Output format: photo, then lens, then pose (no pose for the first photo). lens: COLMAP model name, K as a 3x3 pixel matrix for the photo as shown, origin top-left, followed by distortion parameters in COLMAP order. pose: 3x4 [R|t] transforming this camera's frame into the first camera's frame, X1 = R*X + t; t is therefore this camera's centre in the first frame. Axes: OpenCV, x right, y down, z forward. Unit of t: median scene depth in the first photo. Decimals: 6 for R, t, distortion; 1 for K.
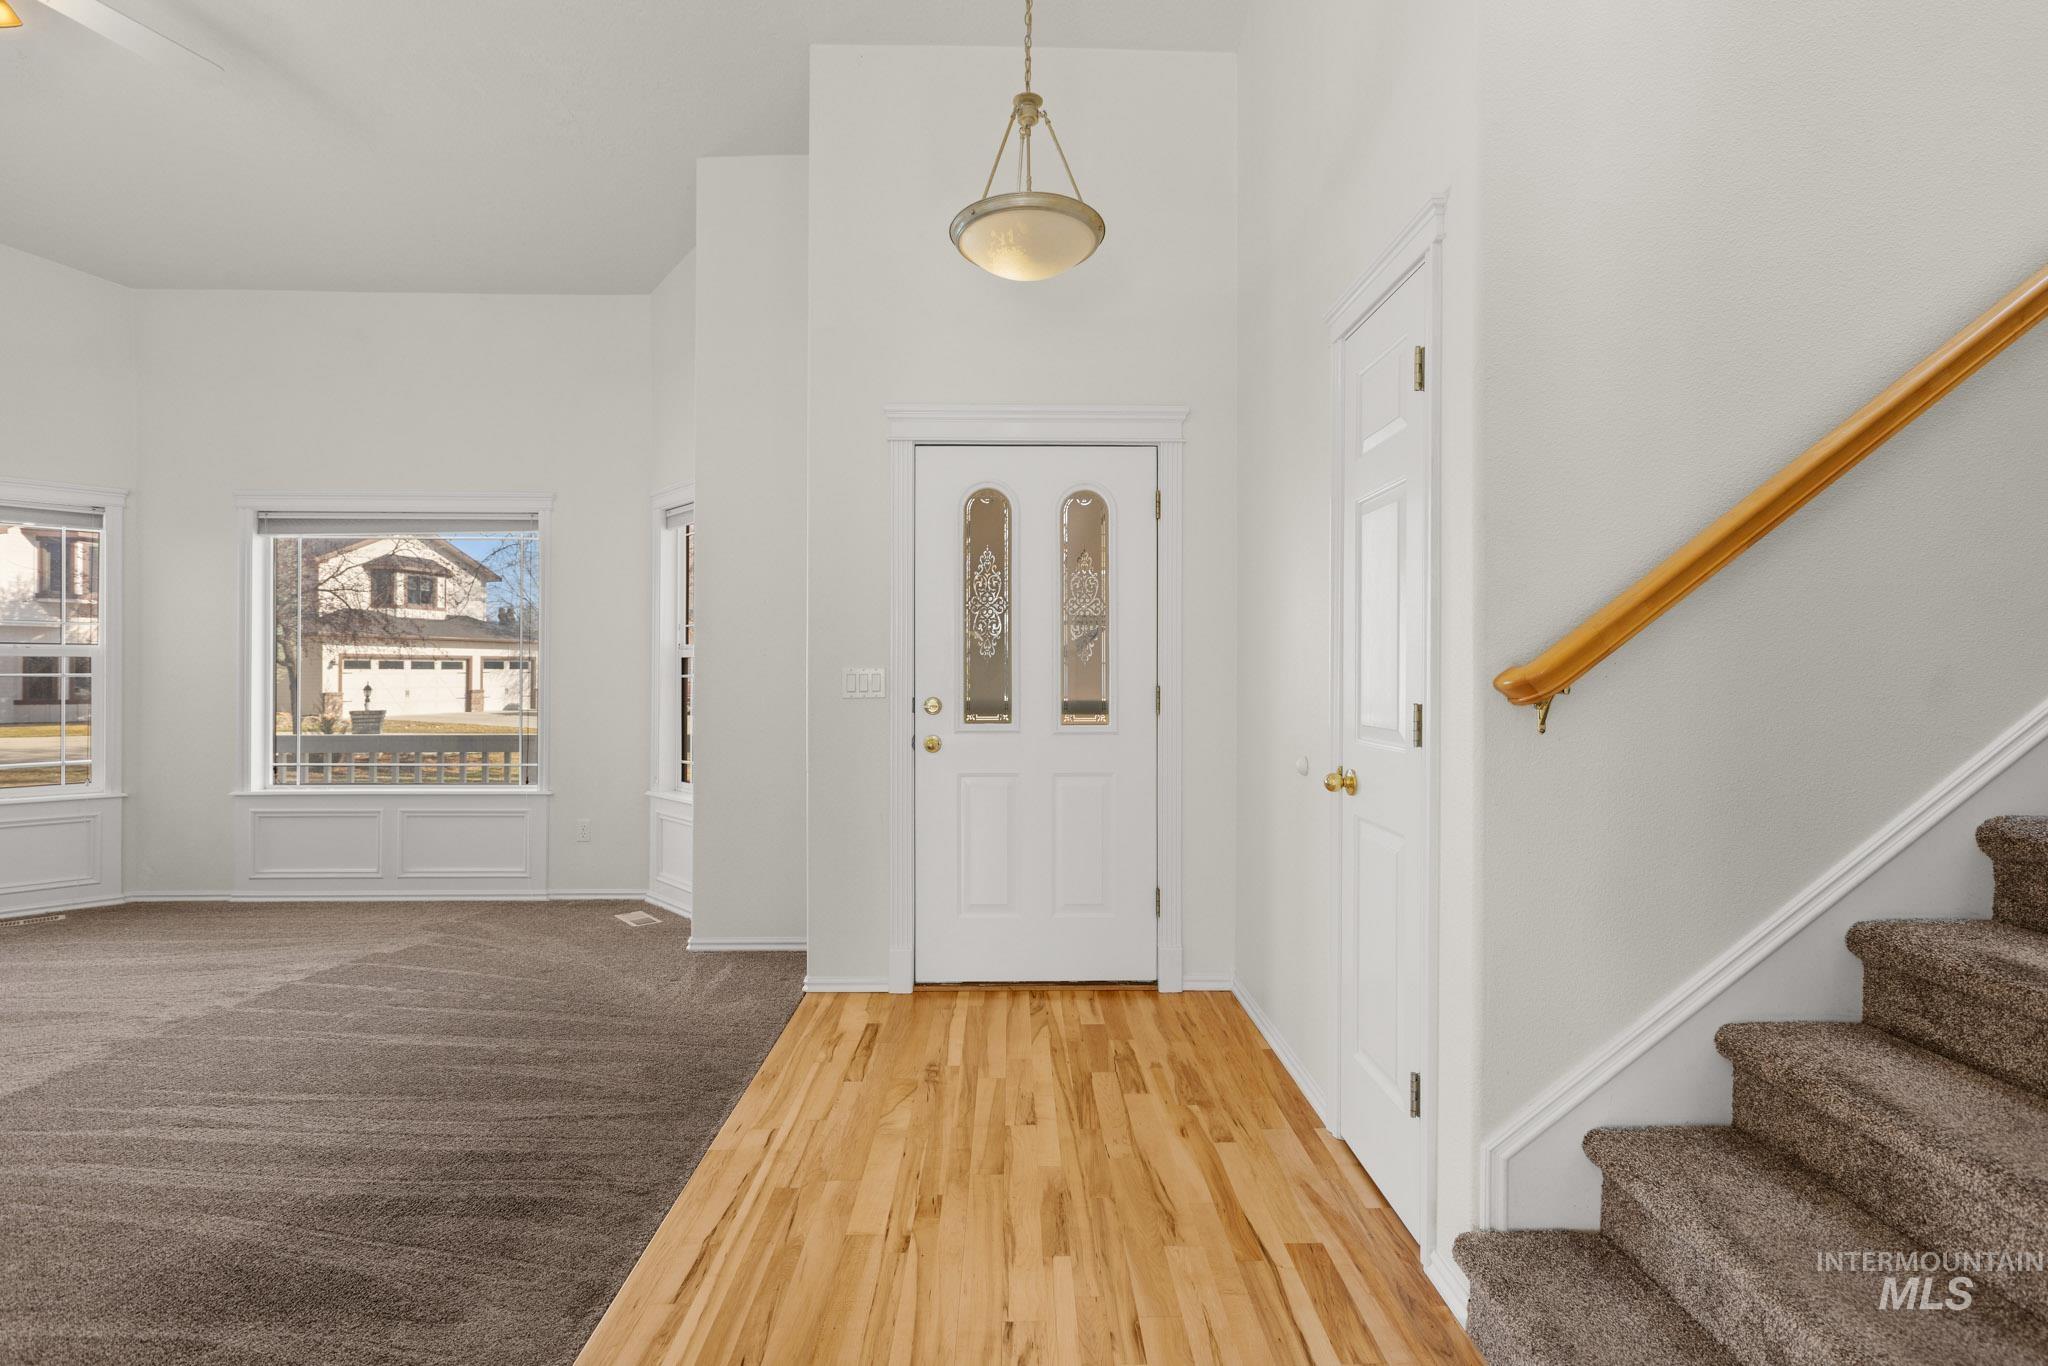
lens RADIAL K [[912.9, 0, 1030.4], [0, 912.9, 668.3], [0, 0, 1]] dist [0.000397, -0.000716]
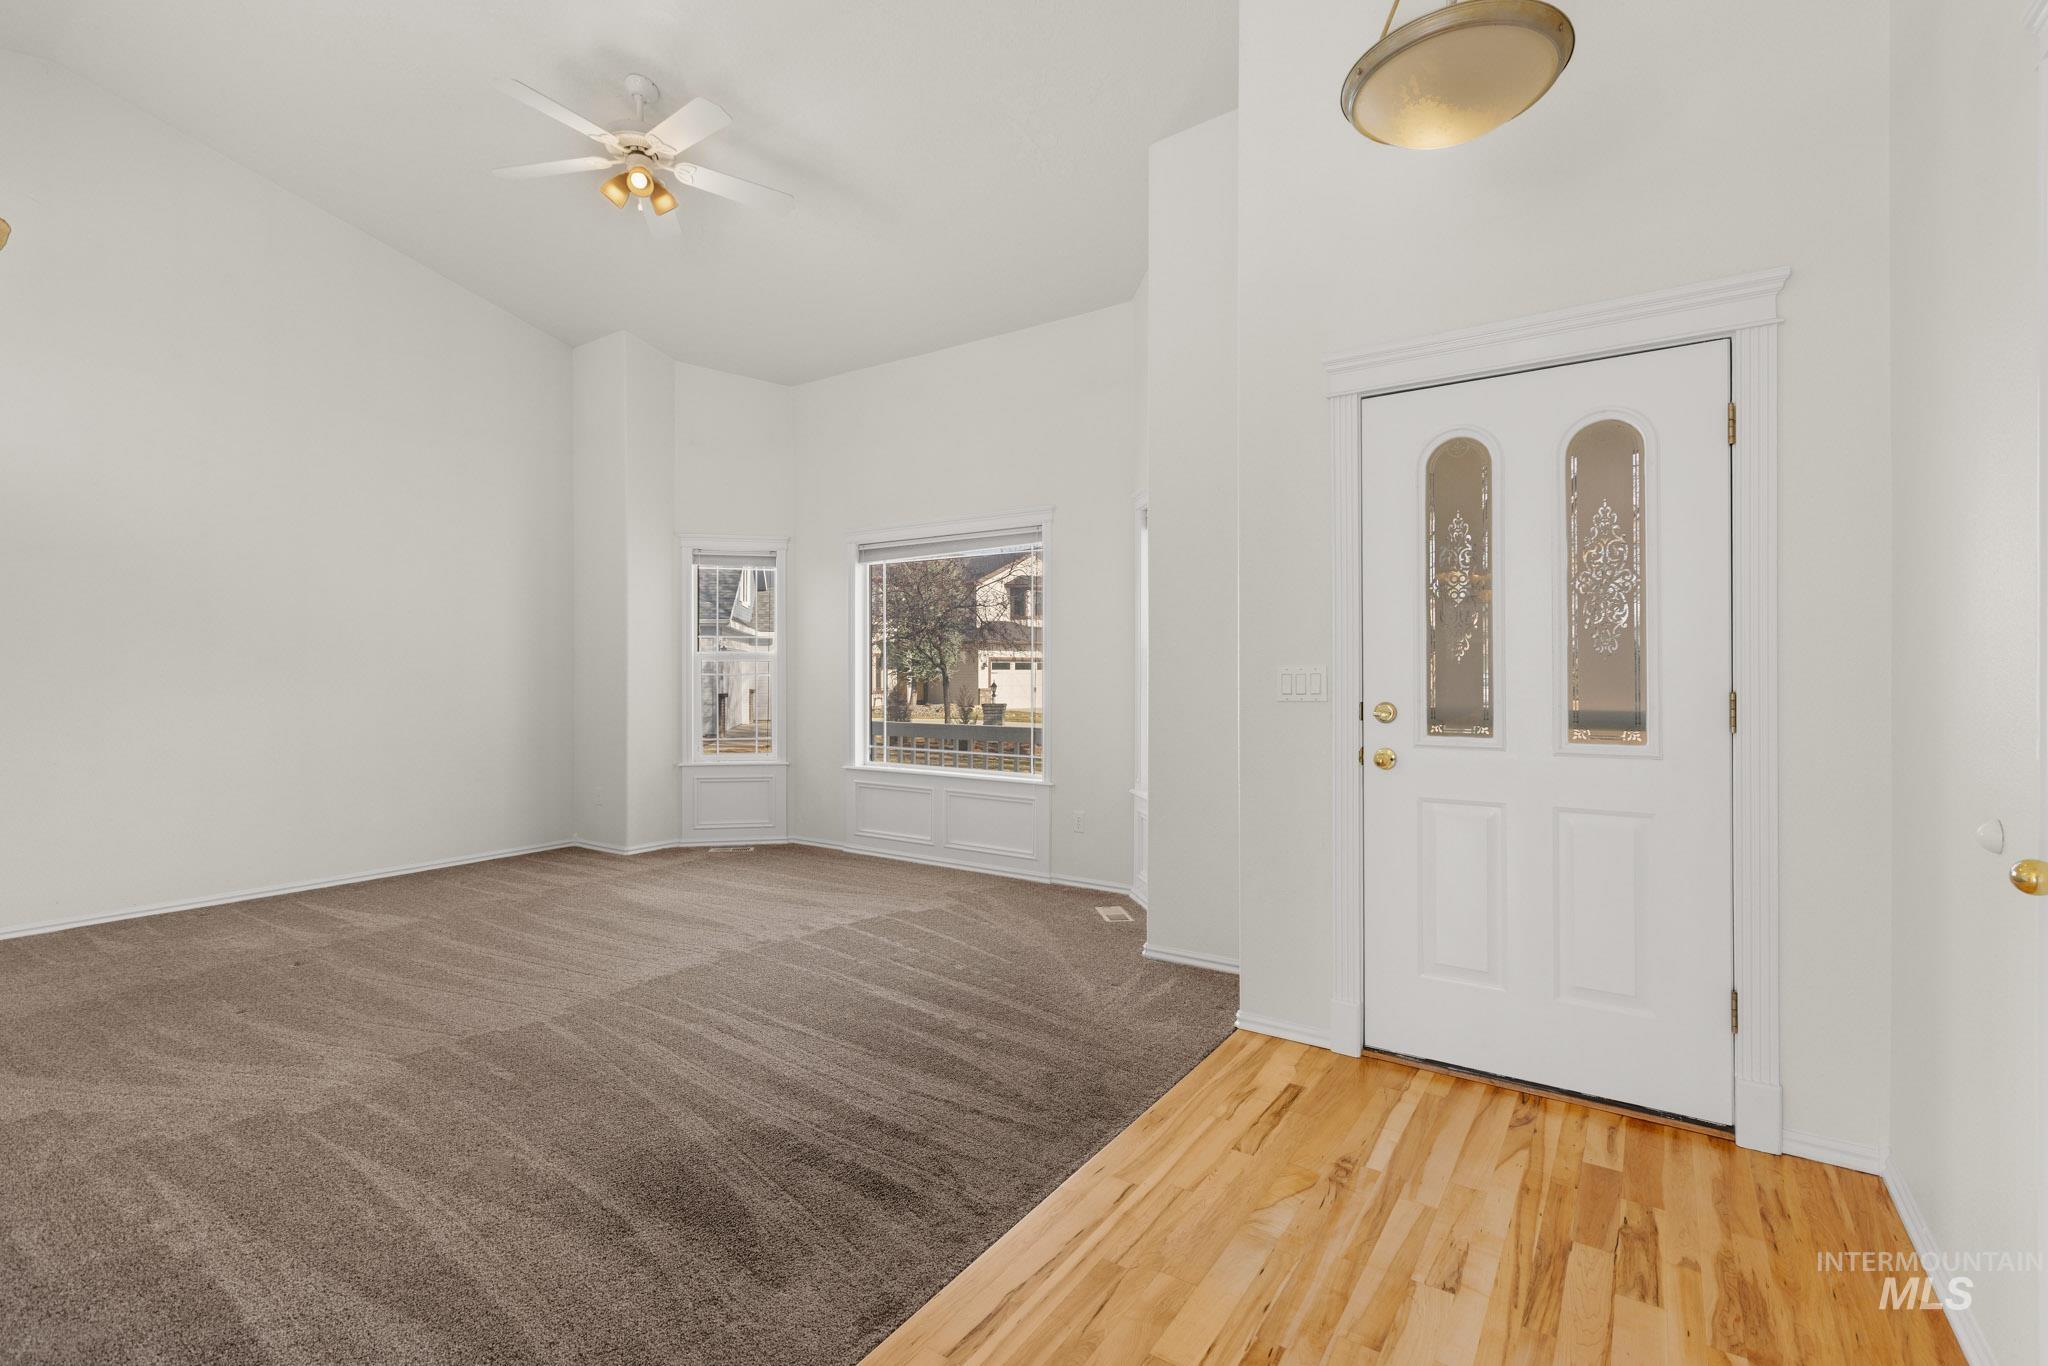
lens RADIAL K [[912.9, 0, 1022.3], [0, 912.9, 667.4], [0, 0, 1]] dist [0.000397, -0.000716]
pose [[0.816527, -0.003506, -0.577297, 0.103572], [0.003023, 0.999994, -0.001798, 0.001068], [0.577299, -0.000277, 0.816532, 0.147834]]
